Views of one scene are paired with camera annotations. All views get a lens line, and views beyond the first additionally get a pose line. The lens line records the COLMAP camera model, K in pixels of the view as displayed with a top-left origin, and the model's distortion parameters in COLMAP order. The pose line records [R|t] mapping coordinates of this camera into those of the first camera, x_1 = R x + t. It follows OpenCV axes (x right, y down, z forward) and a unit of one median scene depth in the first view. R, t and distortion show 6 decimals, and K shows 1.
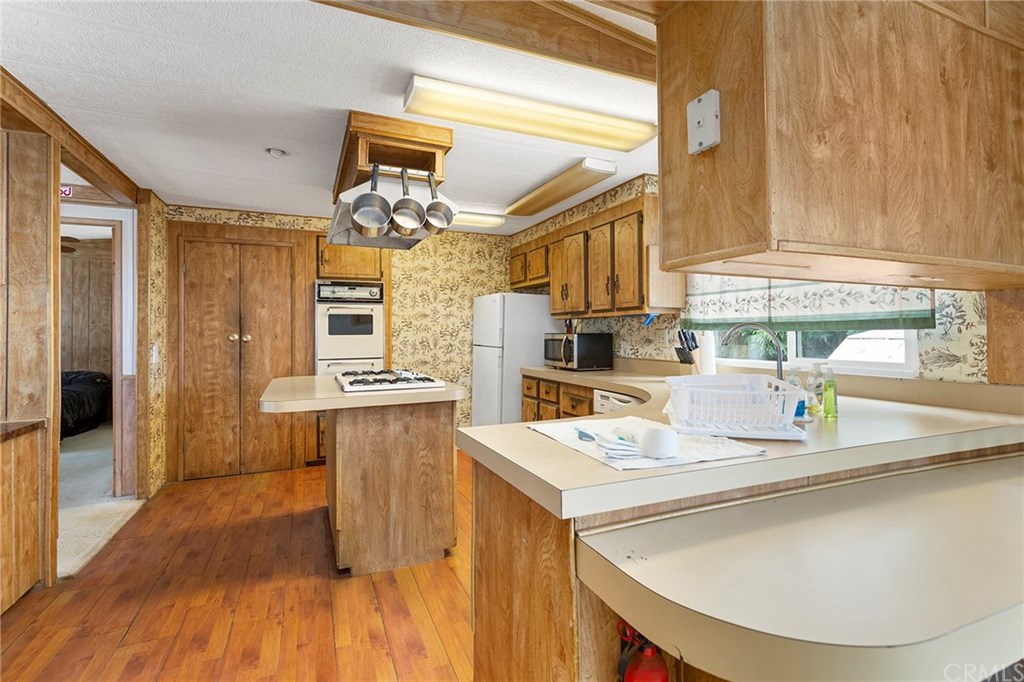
lens RADIAL K [[493.3, 0, 510.9], [0, 493.3, 321.6], [0, 0, 1]] dist [0.001491, 0.000680]
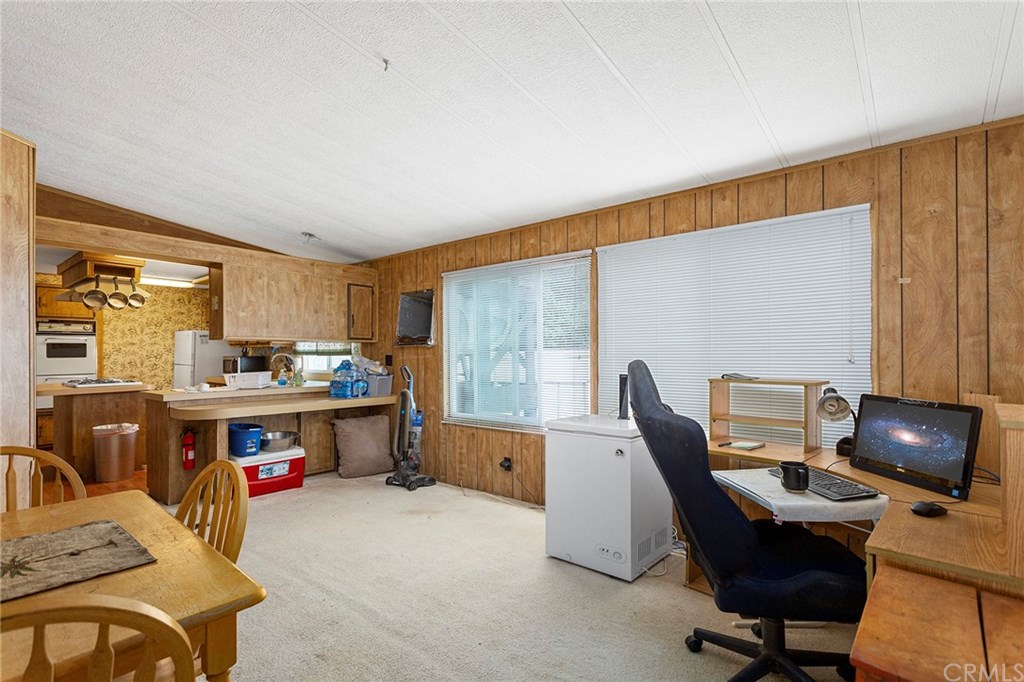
lens RADIAL K [[485.6, 0, 505.9], [0, 485.6, 348.3], [0, 0, 1]] dist [0.002737, 0.000708]
pose [[0.892098, 0.005078, 0.451813, 0.199697], [-0.010351, 0.999904, 0.009200, -0.030925], [-0.451723, -0.012884, 0.892065, -0.967683]]
